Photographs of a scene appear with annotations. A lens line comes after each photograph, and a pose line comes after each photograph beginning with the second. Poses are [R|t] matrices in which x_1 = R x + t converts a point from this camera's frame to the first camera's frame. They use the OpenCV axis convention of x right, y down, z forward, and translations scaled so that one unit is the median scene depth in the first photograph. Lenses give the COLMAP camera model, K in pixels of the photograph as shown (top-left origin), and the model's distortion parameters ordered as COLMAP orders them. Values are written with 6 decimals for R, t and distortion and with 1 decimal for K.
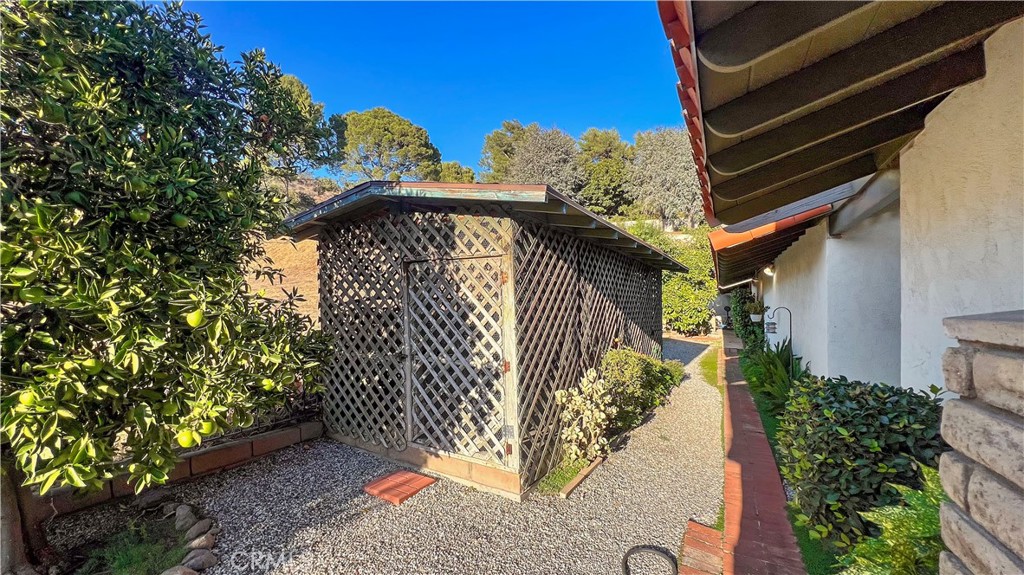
lens RADIAL K [[432.1, 0, 518.5], [0, 432.1, 303.4], [0, 0, 1]] dist [-0.002291, -0.000290]
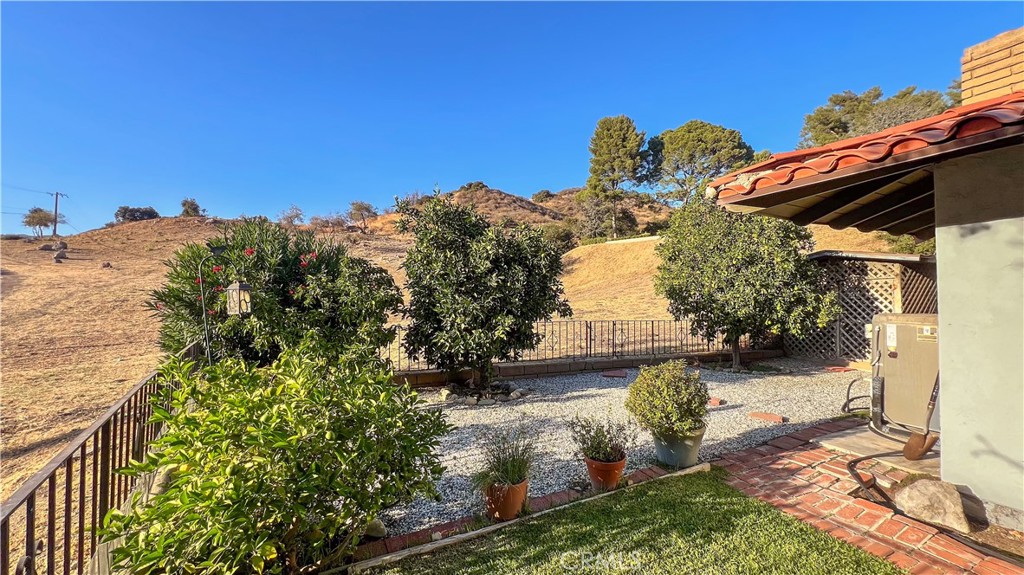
lens RADIAL K [[432.1, 0, 518.5], [0, 432.1, 303.4], [0, 0, 1]] dist [-0.002291, -0.000290]
pose [[0.797823, 0.000038, -0.602892, -0.223342], [0.002417, 0.999992, 0.003261, 0.018680], [0.602887, -0.004059, 0.797816, -1.926897]]
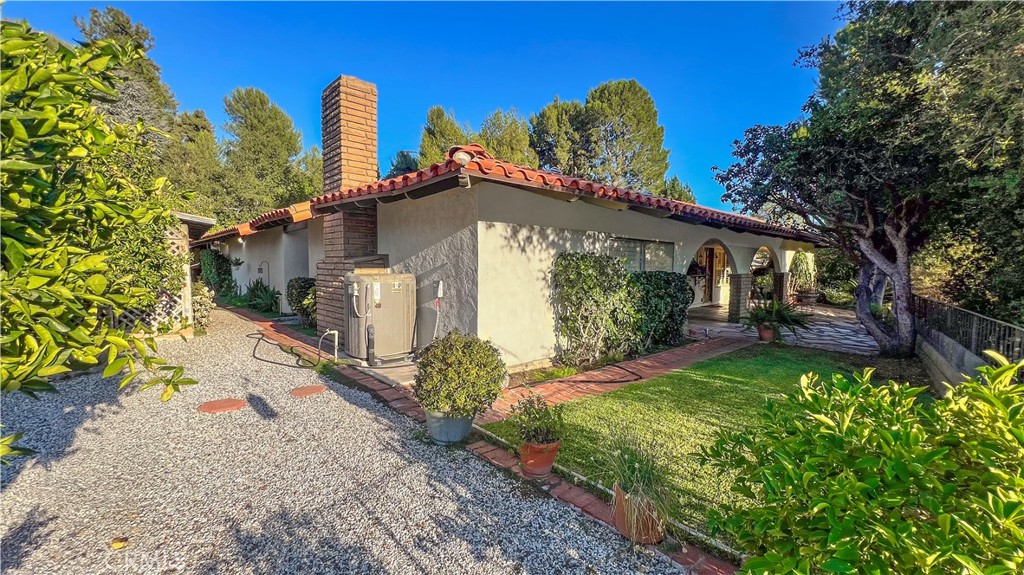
lens RADIAL K [[432.1, 0, 518.5], [0, 432.1, 303.4], [0, 0, 1]] dist [-0.002291, -0.000290]
pose [[0.341358, -0.089390, 0.935673, -1.415688], [-0.004478, 0.995302, 0.096720, 0.005590], [-0.939923, -0.037206, 0.339354, -1.355248]]
